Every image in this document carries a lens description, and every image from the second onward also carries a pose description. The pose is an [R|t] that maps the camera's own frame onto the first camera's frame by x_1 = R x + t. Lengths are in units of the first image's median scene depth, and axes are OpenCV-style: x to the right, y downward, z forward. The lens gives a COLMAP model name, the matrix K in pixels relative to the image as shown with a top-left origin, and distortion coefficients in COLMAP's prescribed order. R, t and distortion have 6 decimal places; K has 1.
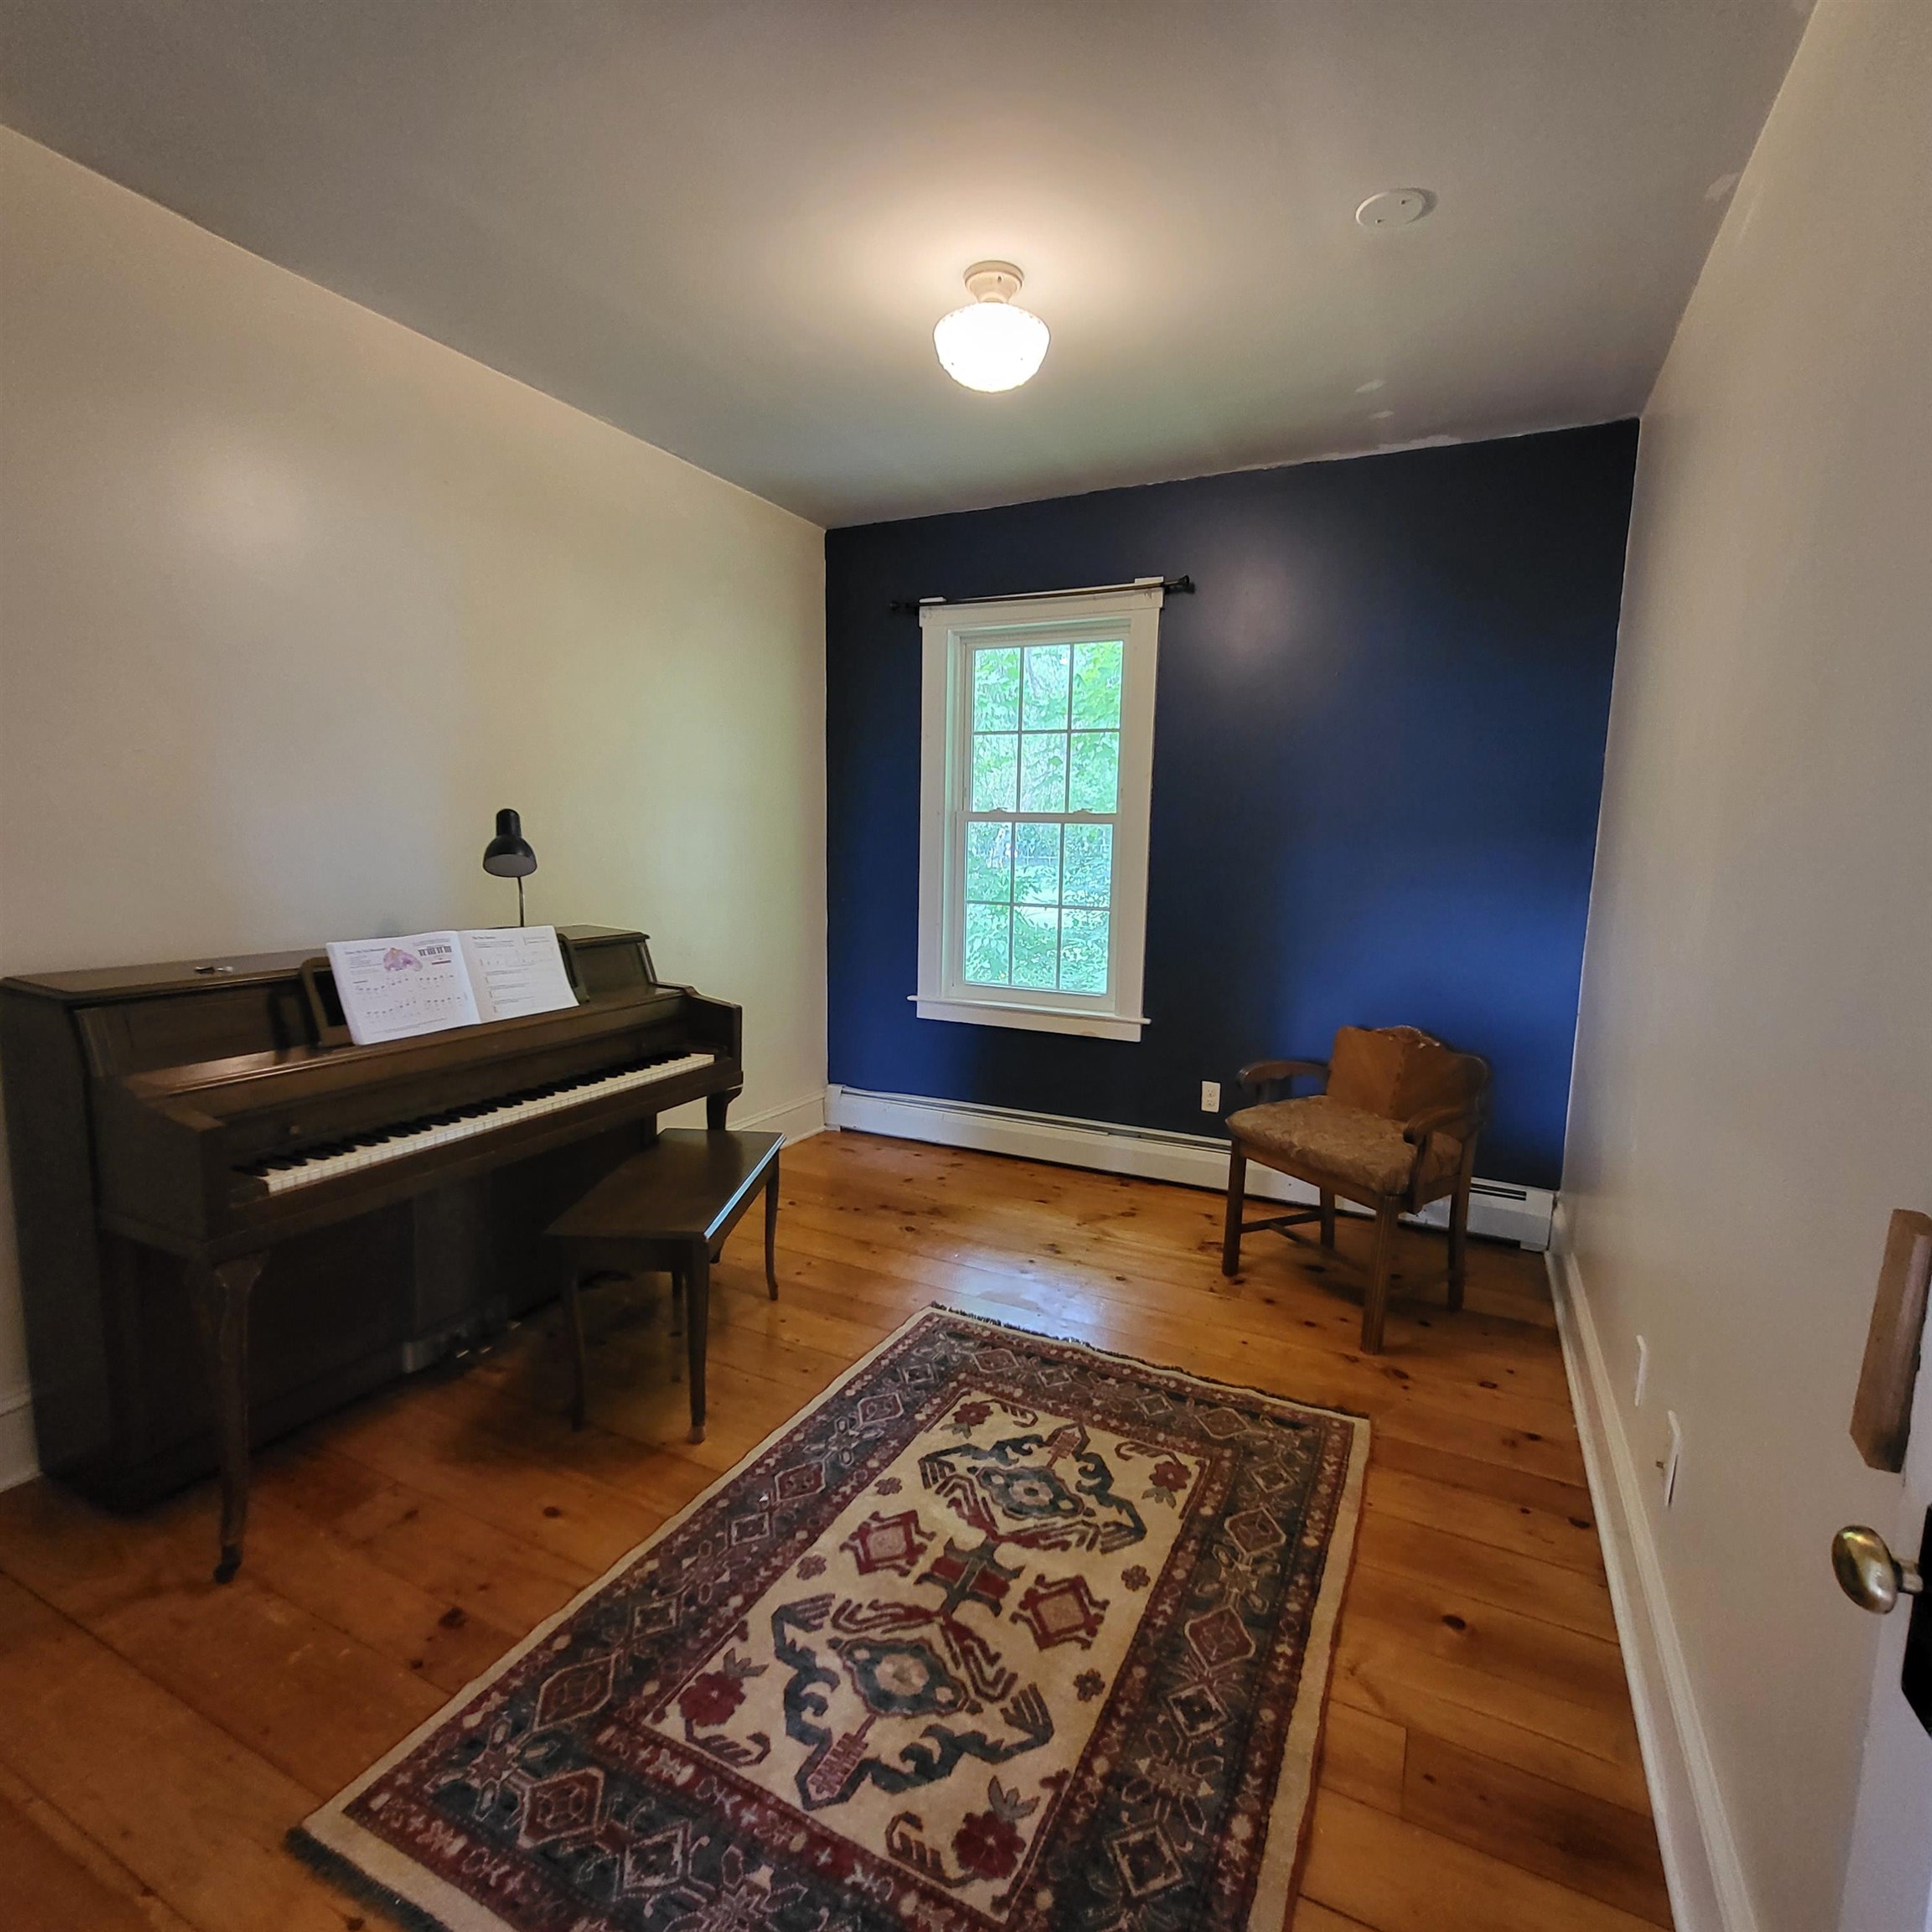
lens RADIAL K [[1007.3, 0, 966.0], [0, 1007.3, 966.1], [0, 0, 1]] dist [-0.015075, 0.000229]
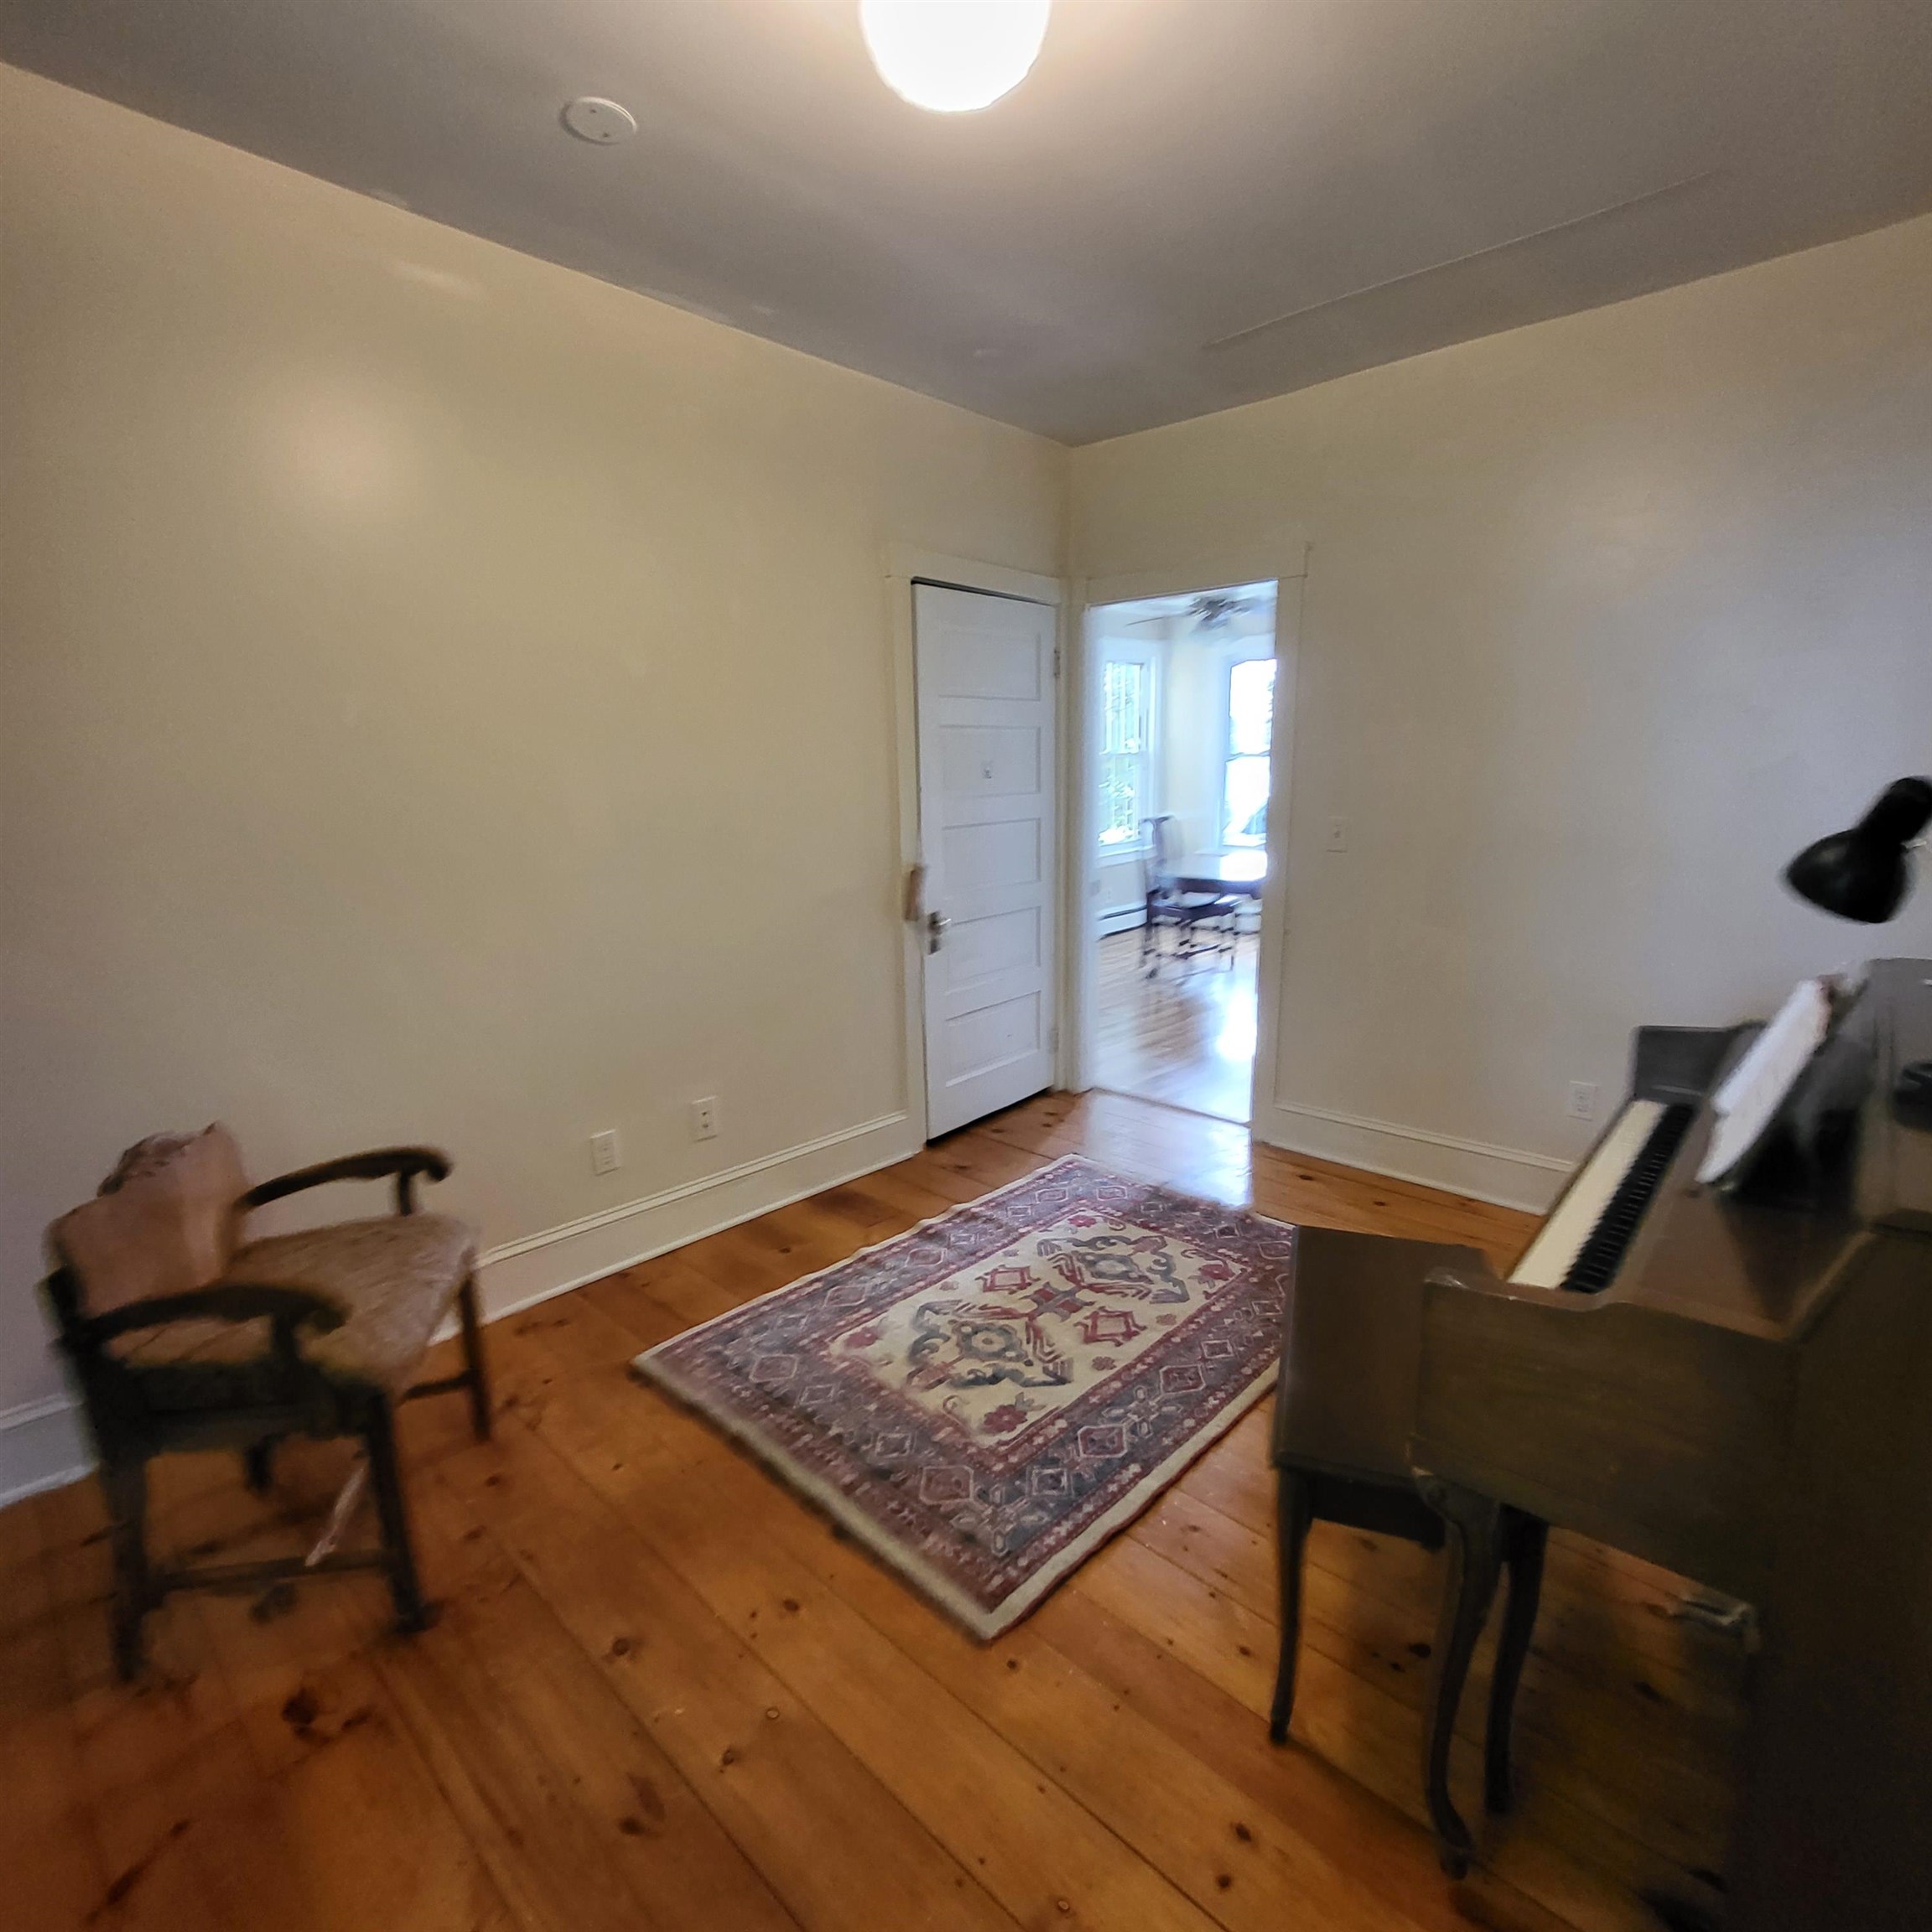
lens RADIAL K [[1007.3, 0, 967.0], [0, 1007.3, 965.6], [0, 0, 1]] dist [-0.015075, 0.000229]
pose [[-0.957634, -0.065112, 0.280532, -0.232519], [0.029647, 0.946642, 0.320922, -0.309798], [-0.286459, 0.315642, -0.904606, 2.052870]]
